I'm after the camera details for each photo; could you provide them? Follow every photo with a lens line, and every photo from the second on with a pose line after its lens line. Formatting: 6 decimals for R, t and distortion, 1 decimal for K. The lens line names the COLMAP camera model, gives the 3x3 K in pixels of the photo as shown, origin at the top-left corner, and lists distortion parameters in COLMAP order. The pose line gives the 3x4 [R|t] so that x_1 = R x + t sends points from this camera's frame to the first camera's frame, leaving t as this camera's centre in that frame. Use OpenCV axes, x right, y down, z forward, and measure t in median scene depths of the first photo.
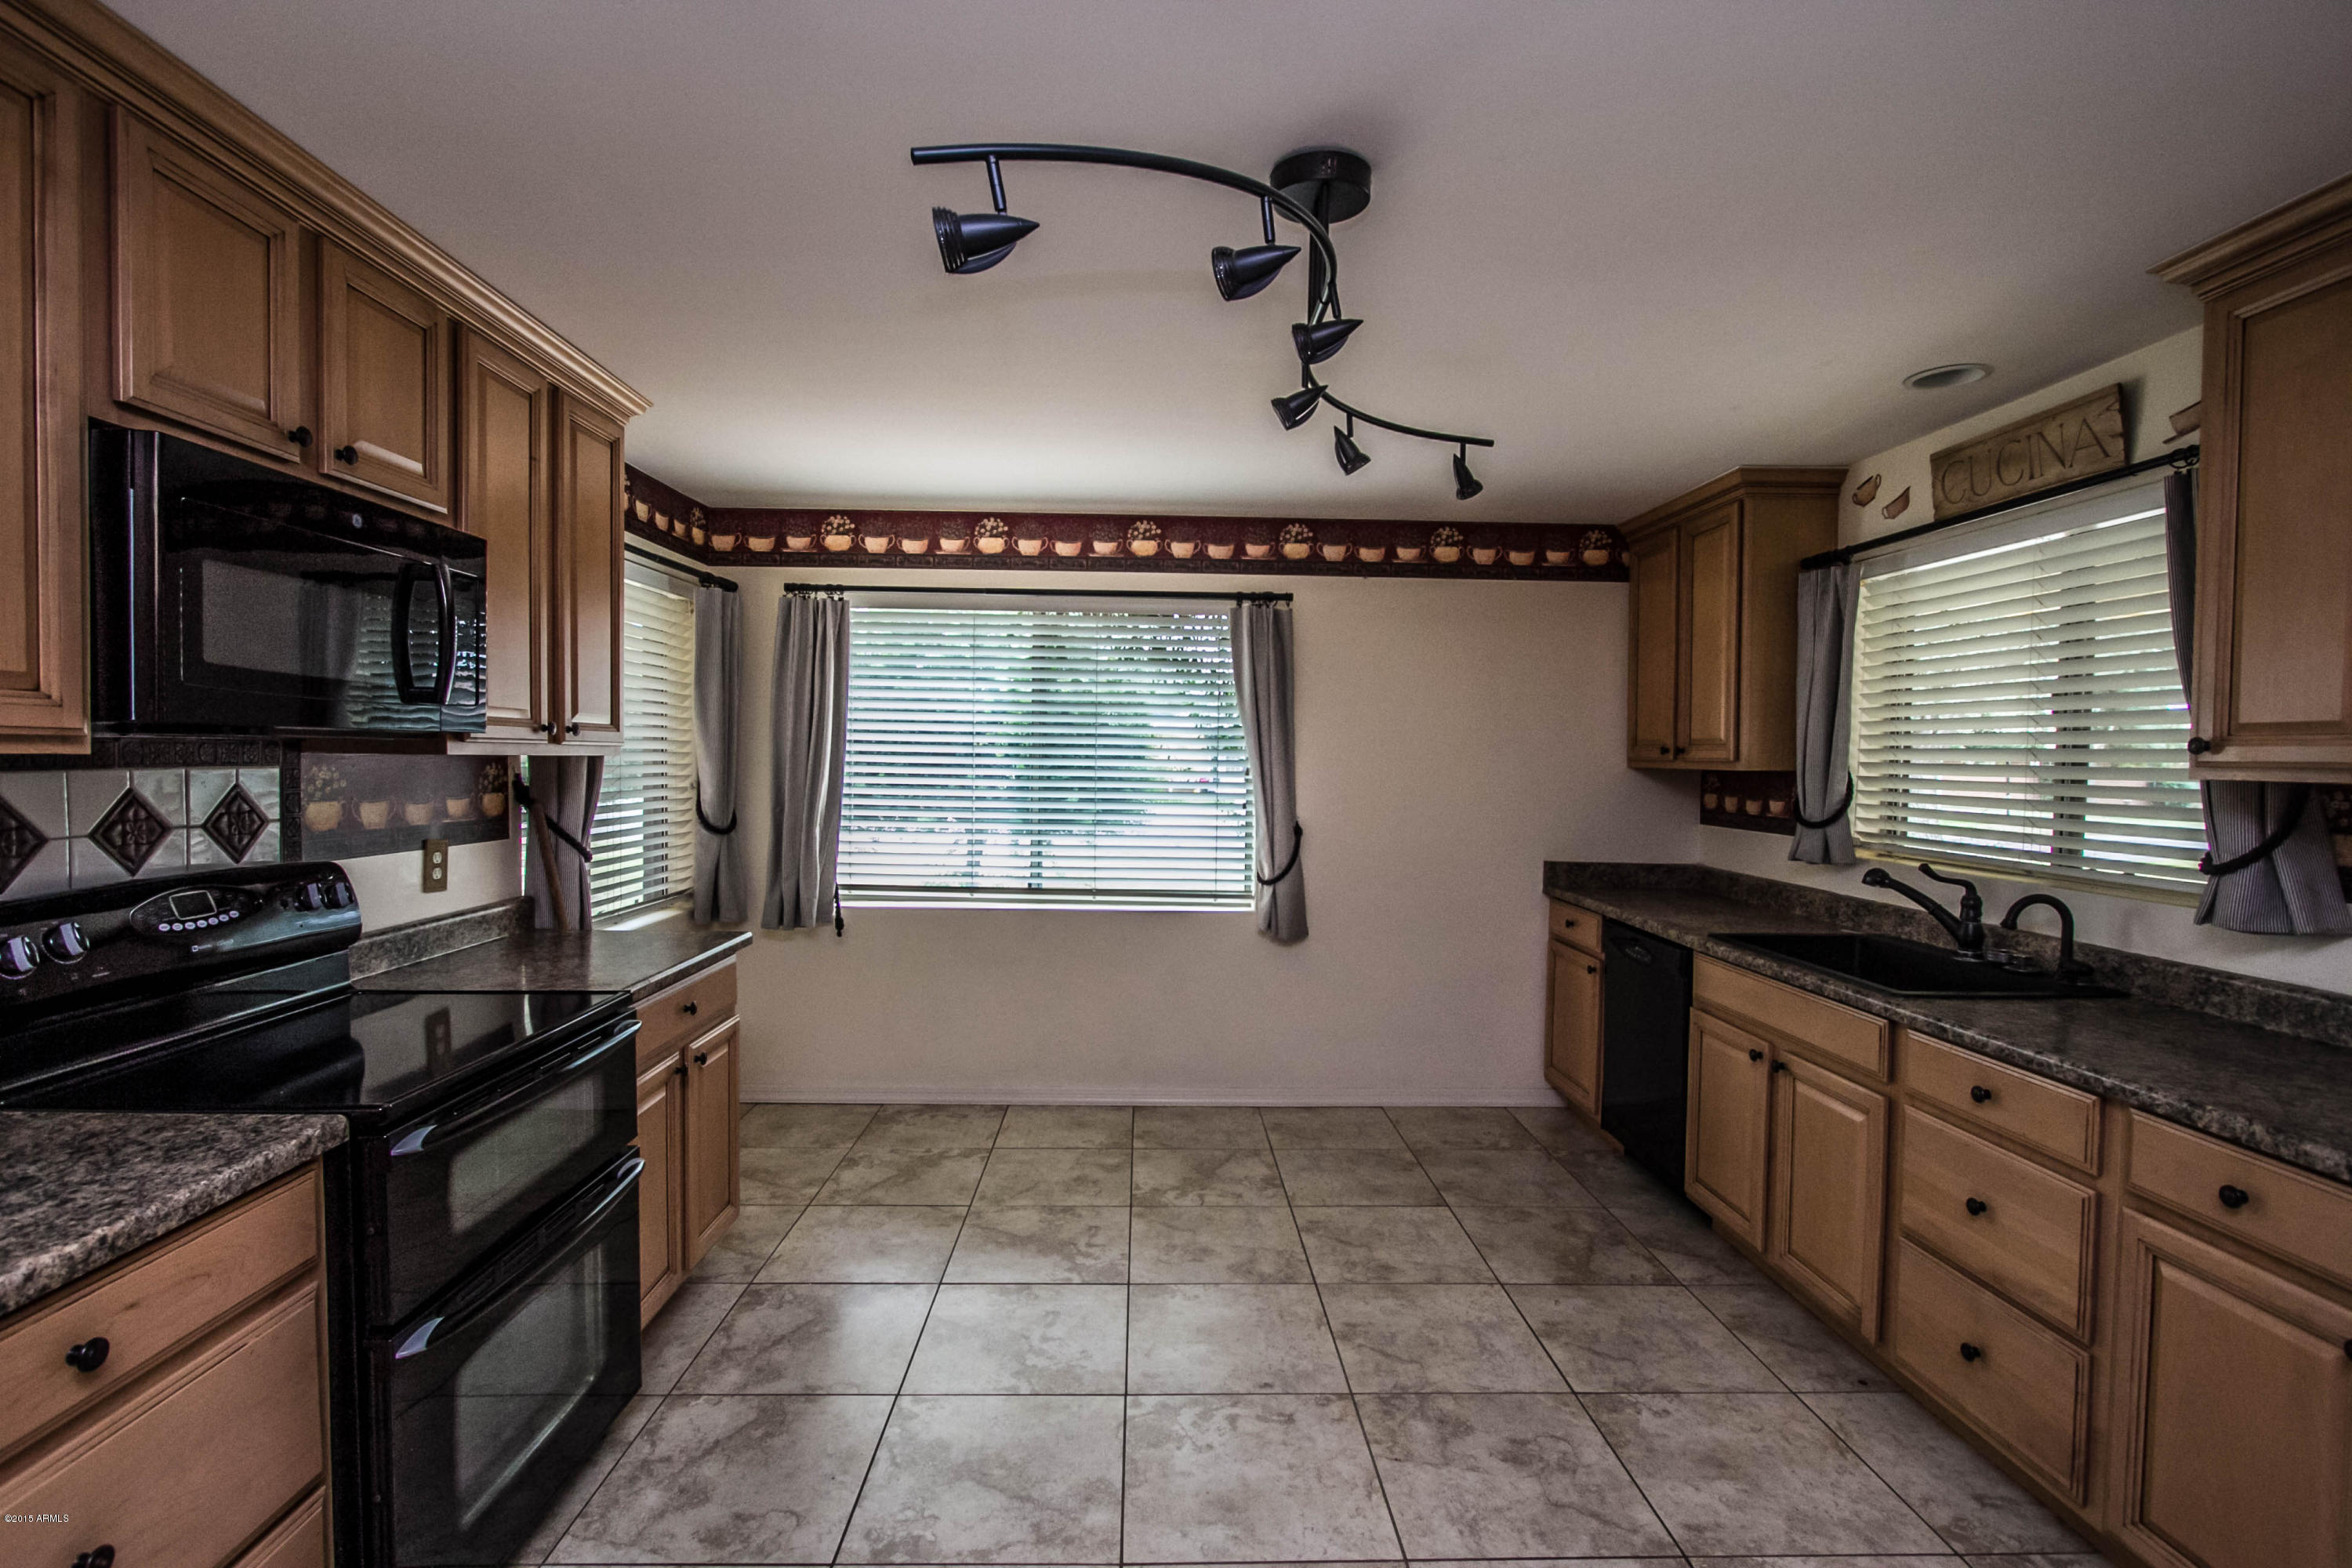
lens RADIAL K [[1097.5, 0, 1179.6], [0, 1097.5, 797.3], [0, 0, 1]] dist [-0.016105, 0.002997]
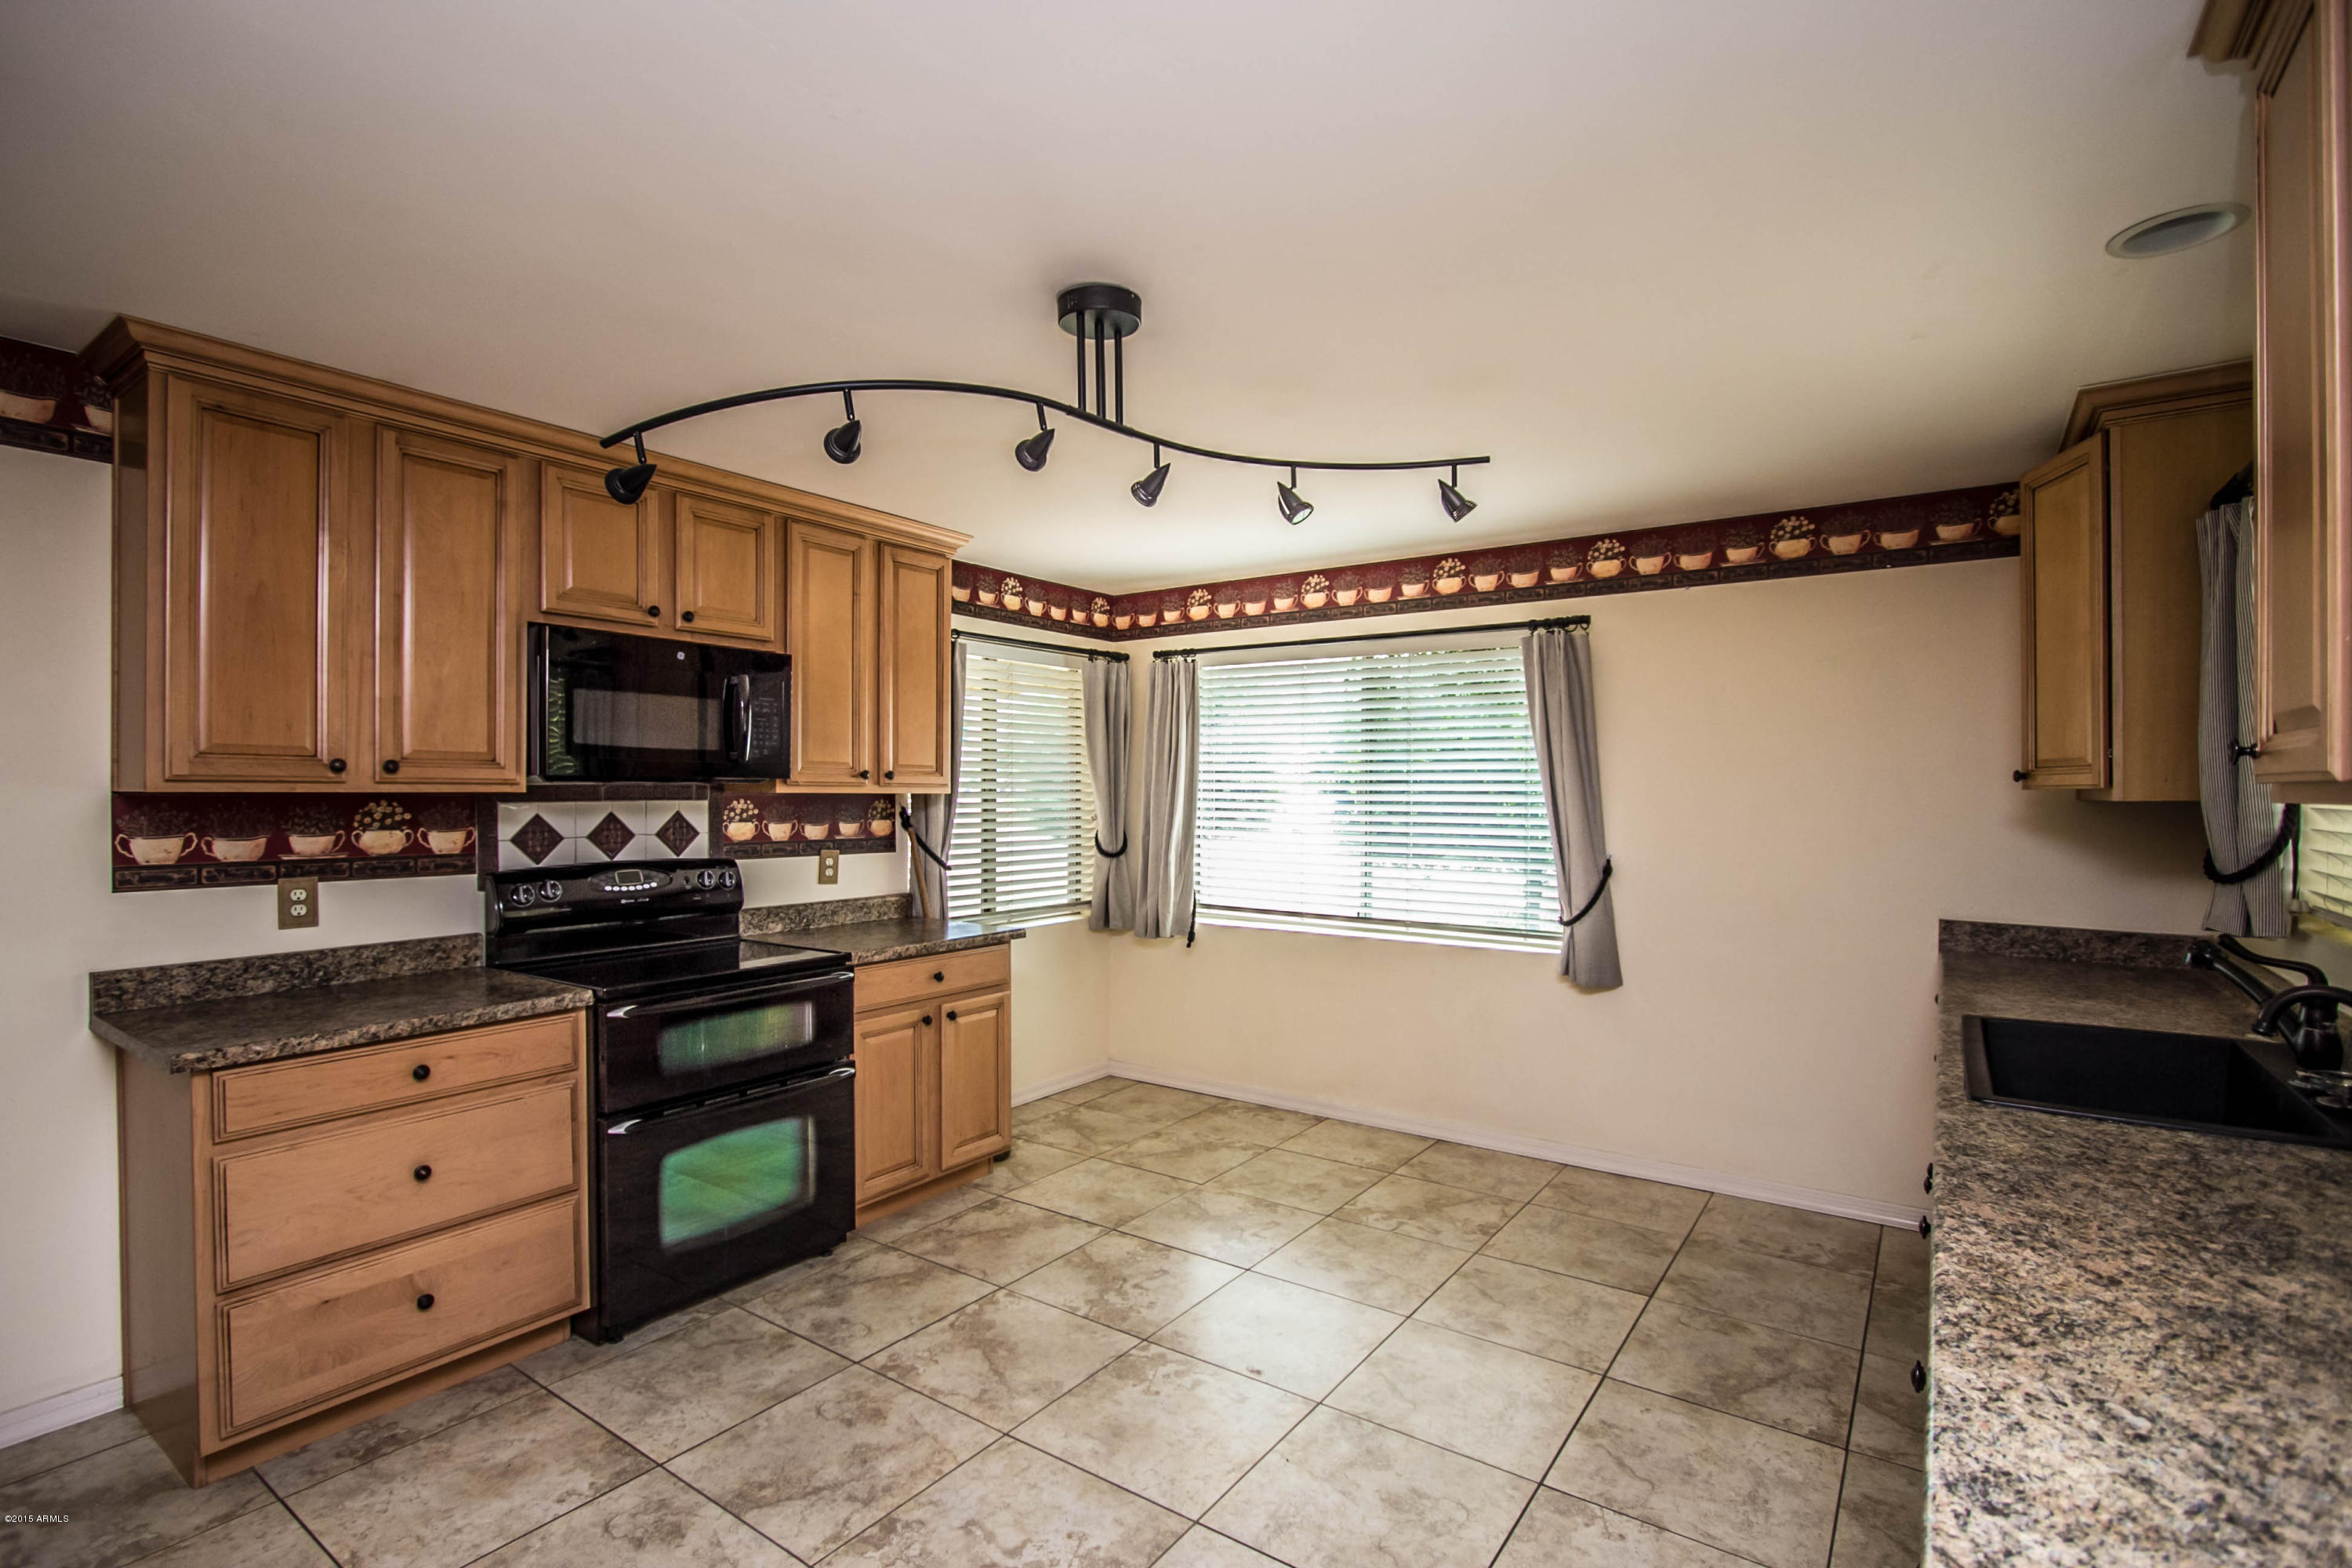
lens RADIAL K [[1097.5, 0, 1163.6], [0, 1097.5, 809.5], [0, 0, 1]] dist [-0.016105, 0.002997]
pose [[0.796848, -0.000460, -0.604180, 0.482161], [-0.015658, 0.999648, -0.021411, 0.006748], [0.603977, 0.026522, 0.796560, 0.053581]]
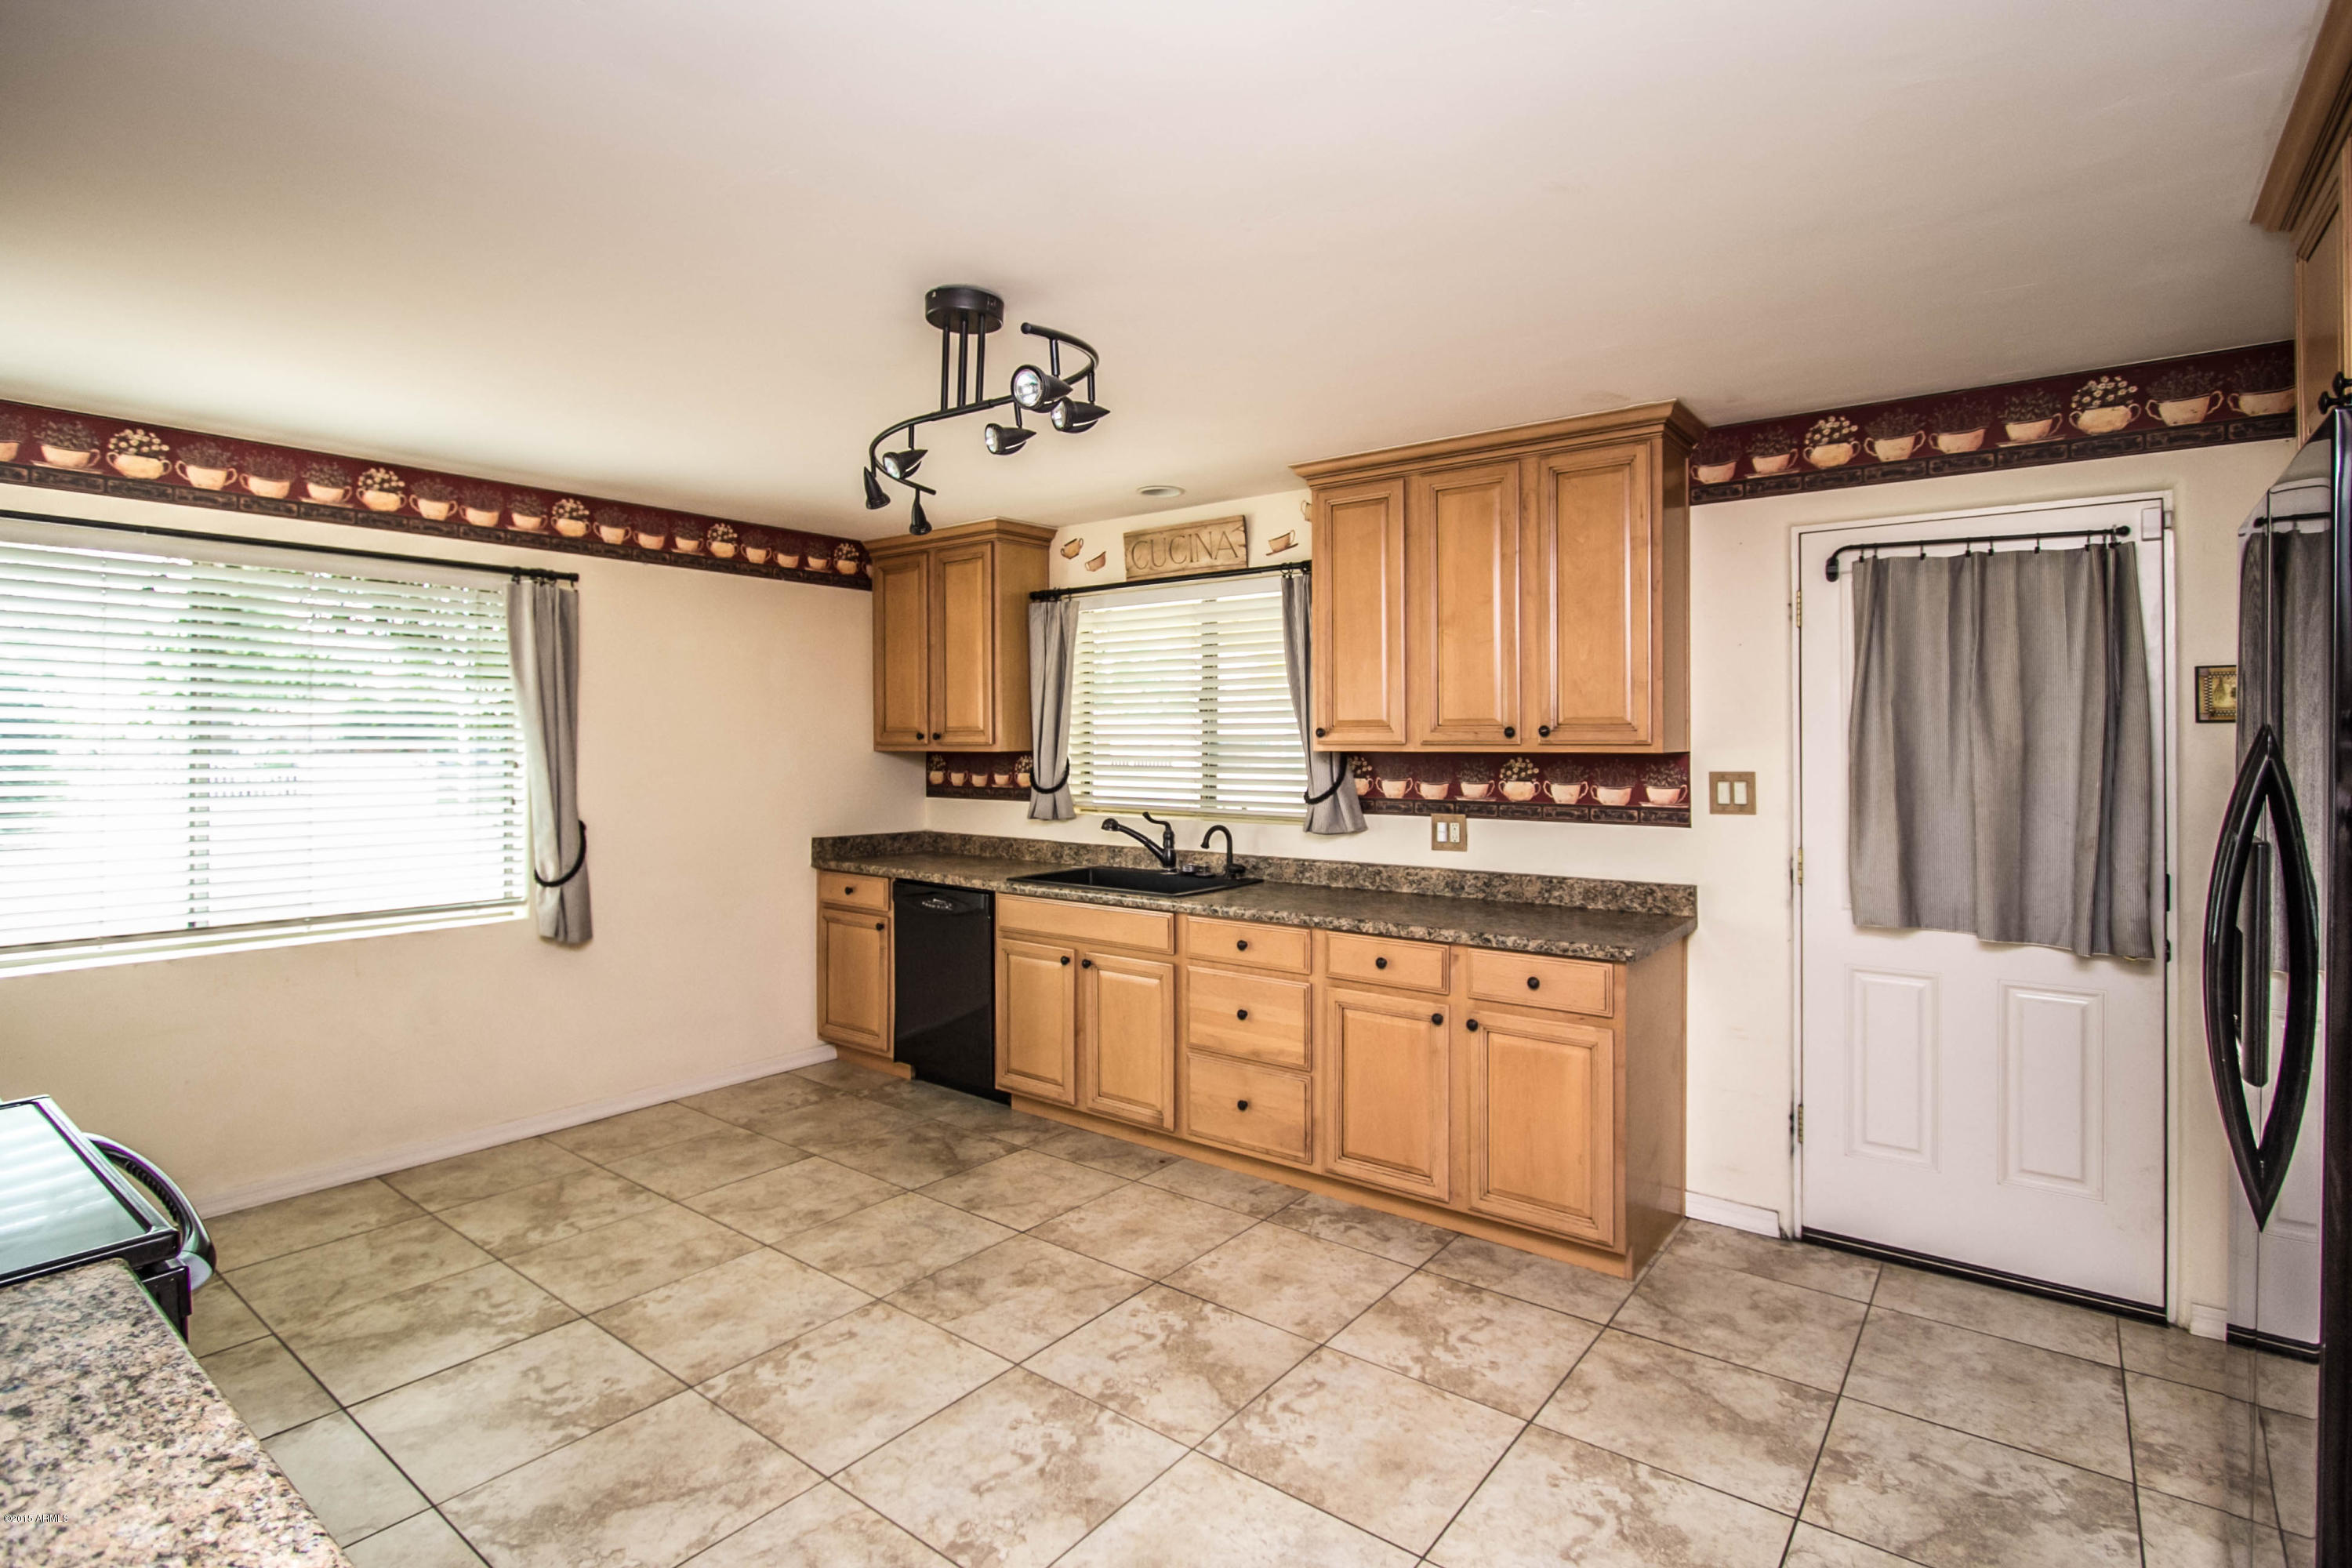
lens RADIAL K [[1097.5, 0, 1213.4], [0, 1097.5, 767.2], [0, 0, 1]] dist [-0.016105, 0.002997]
pose [[0.628295, -0.030484, 0.777378, -0.360512], [0.041142, 0.999136, 0.005927, -0.004426], [-0.776887, 0.028259, 0.629006, -0.009600]]
